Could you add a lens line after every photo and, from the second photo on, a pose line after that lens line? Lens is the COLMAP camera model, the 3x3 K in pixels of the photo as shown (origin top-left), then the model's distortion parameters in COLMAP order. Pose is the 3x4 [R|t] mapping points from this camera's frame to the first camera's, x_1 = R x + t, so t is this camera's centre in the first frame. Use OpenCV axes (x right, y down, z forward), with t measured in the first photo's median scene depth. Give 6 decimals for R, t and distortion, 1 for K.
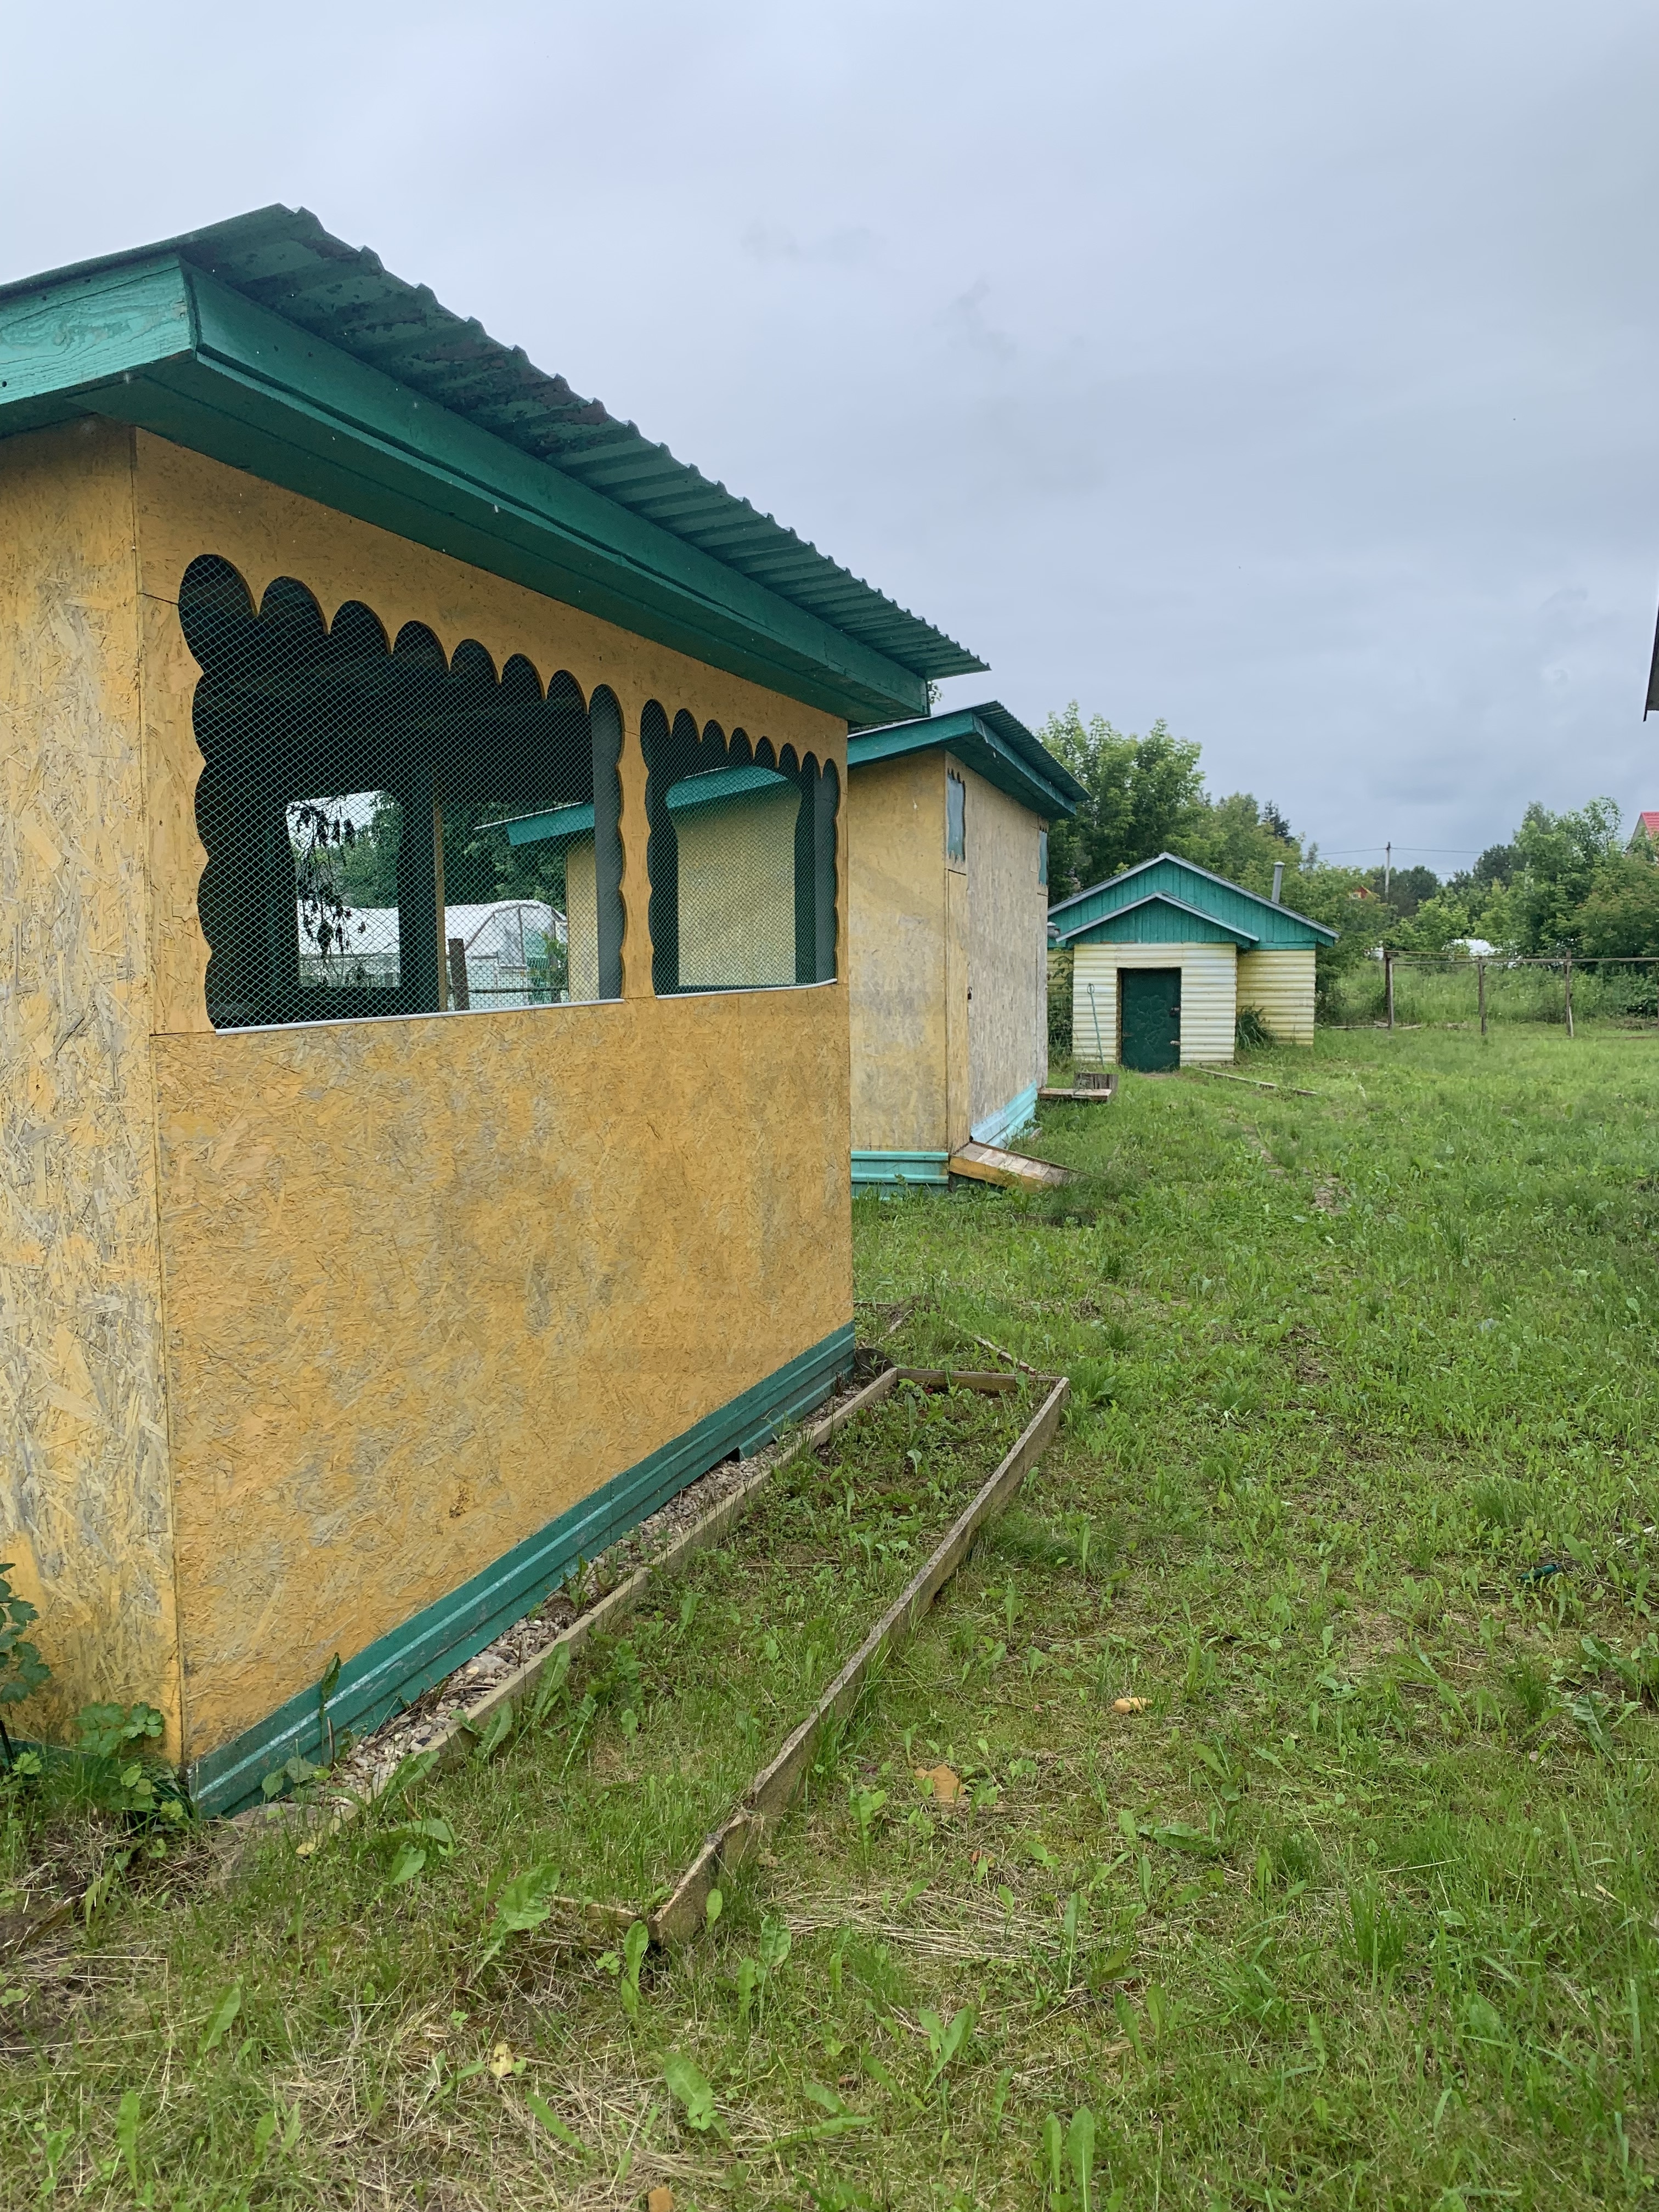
lens RADIAL K [[1705.2, 0, 852.6], [0, 1705.2, 1091.1], [0, 0, 1]] dist [0.046552, -0.031494]
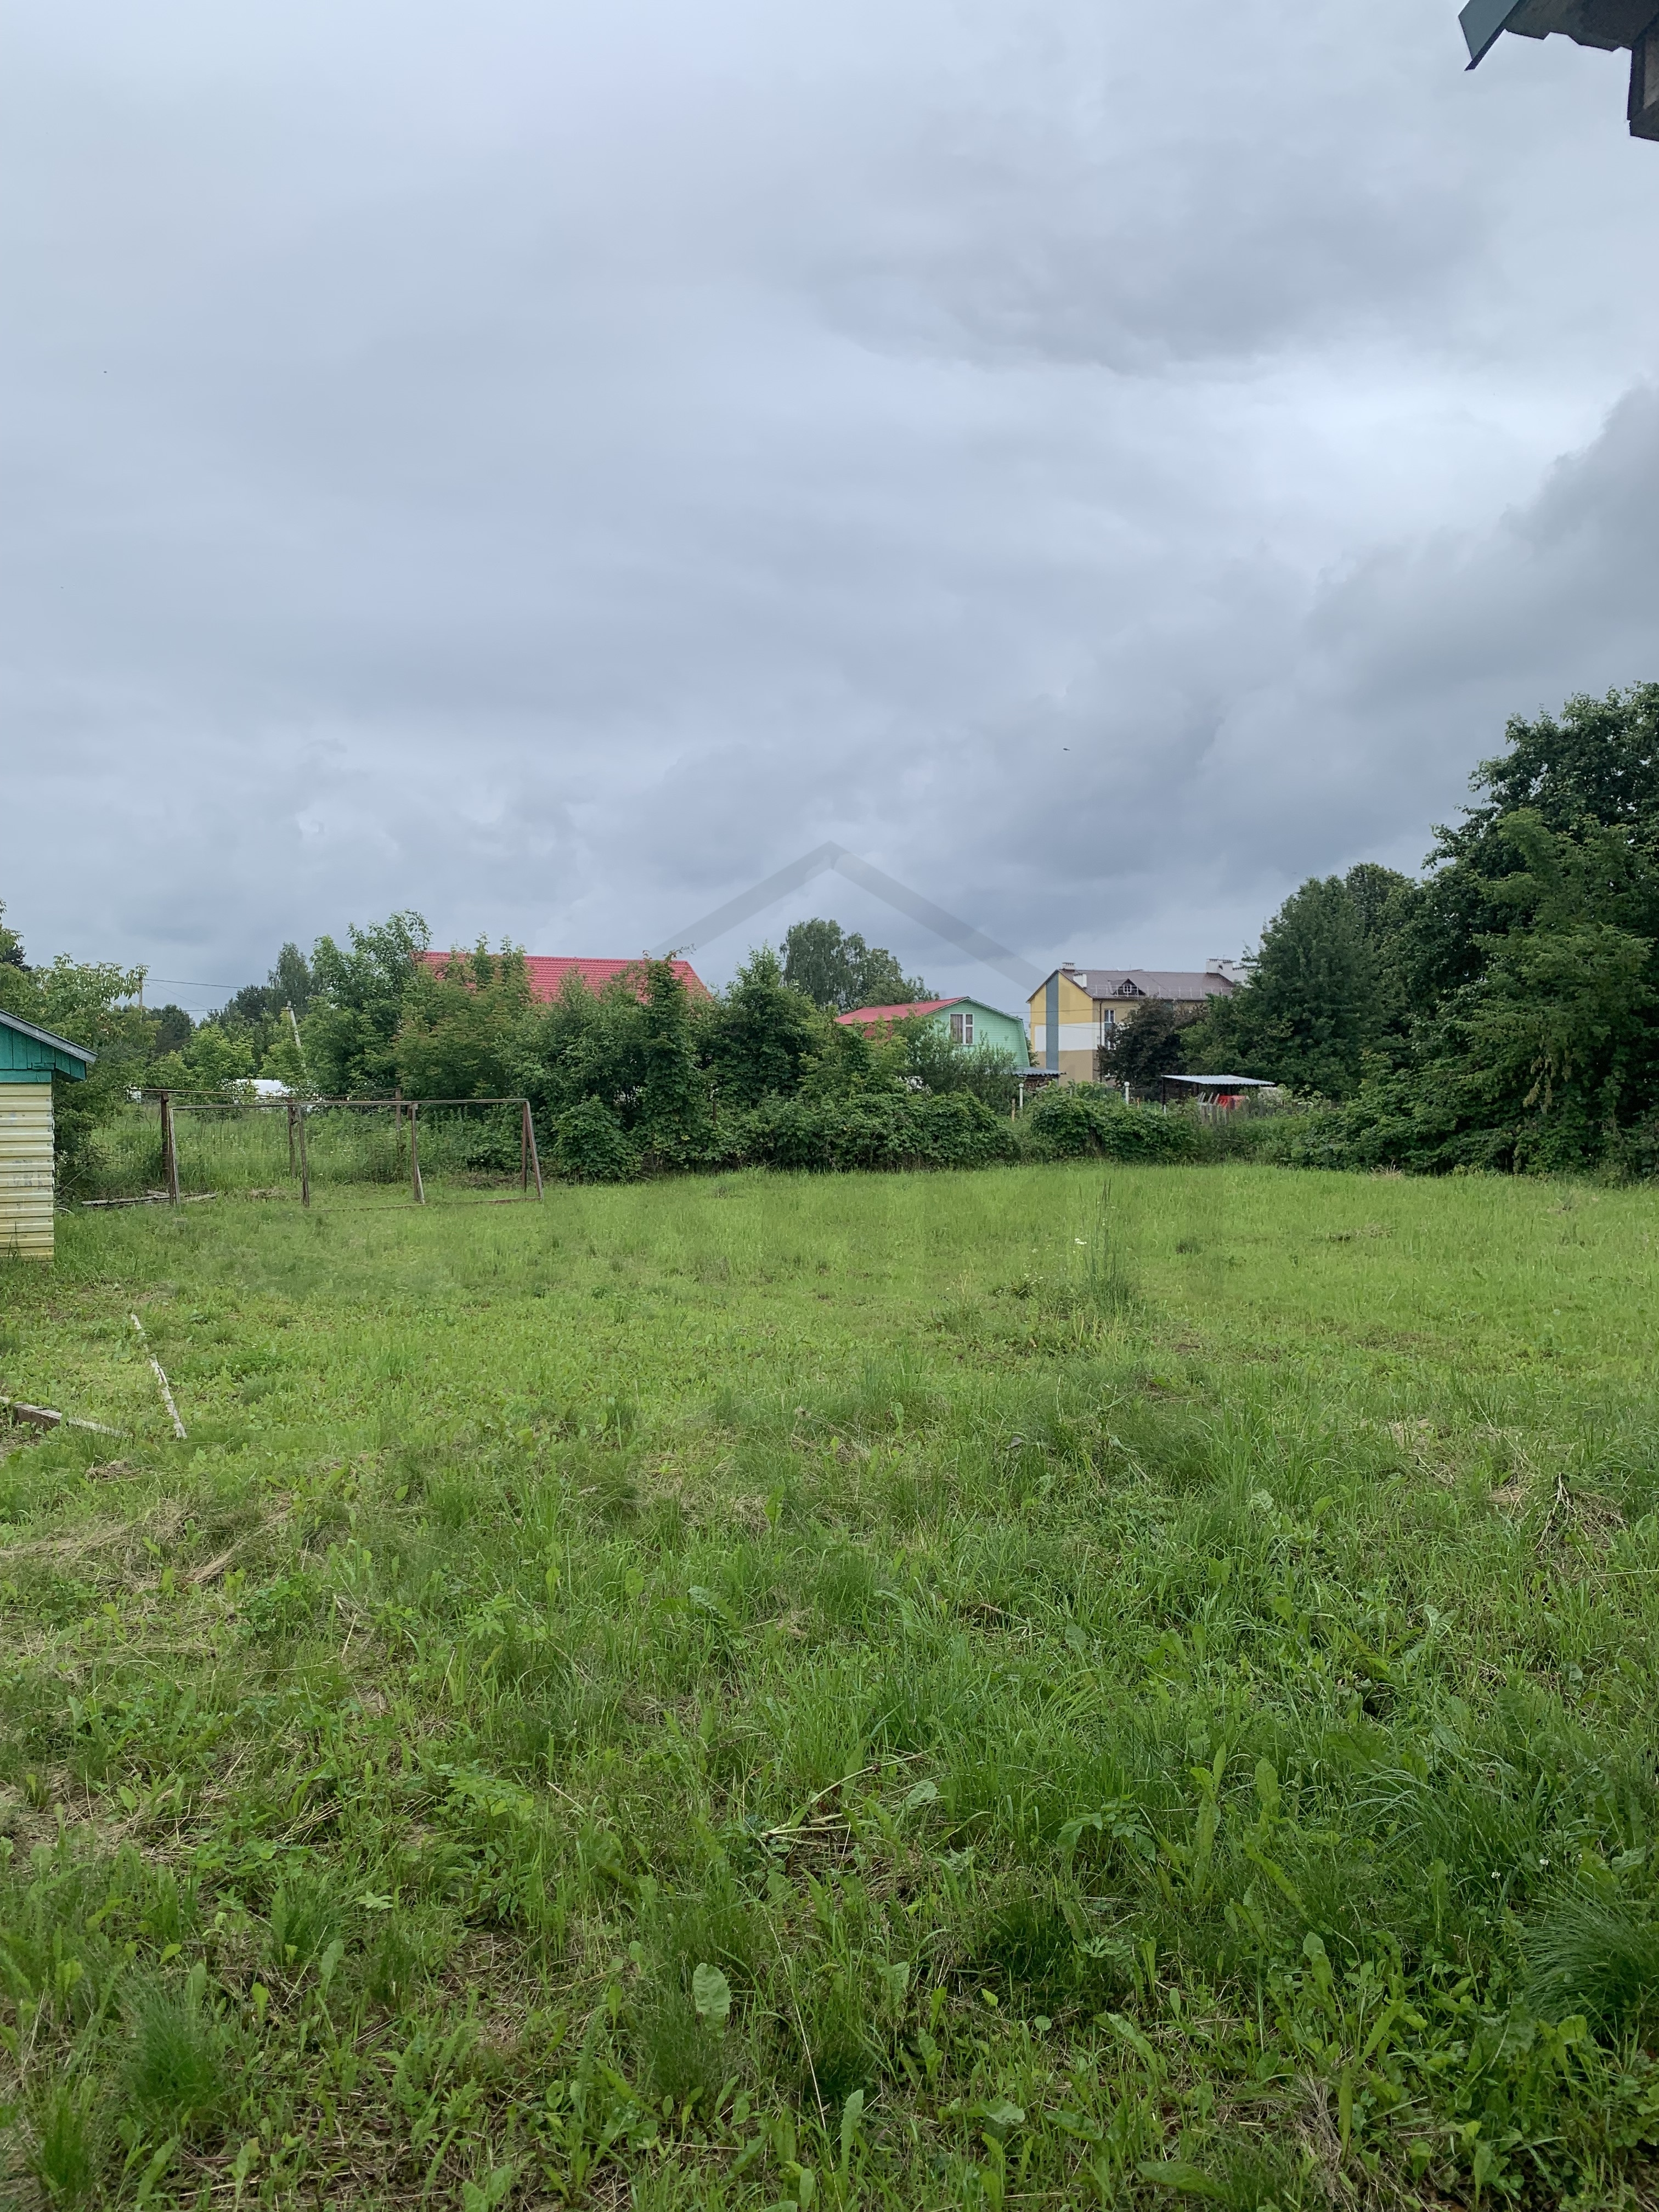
lens RADIAL K [[1705.2, 0, 852.6], [0, 1705.2, 1091.1], [0, 0, 1]] dist [0.046552, -0.031494]
pose [[0.766889, -0.001482, 0.641778, 0.064635], [0.054736, 0.996505, -0.063105, -0.018242], [-0.639441, 0.083523, 0.764290, 0.237147]]
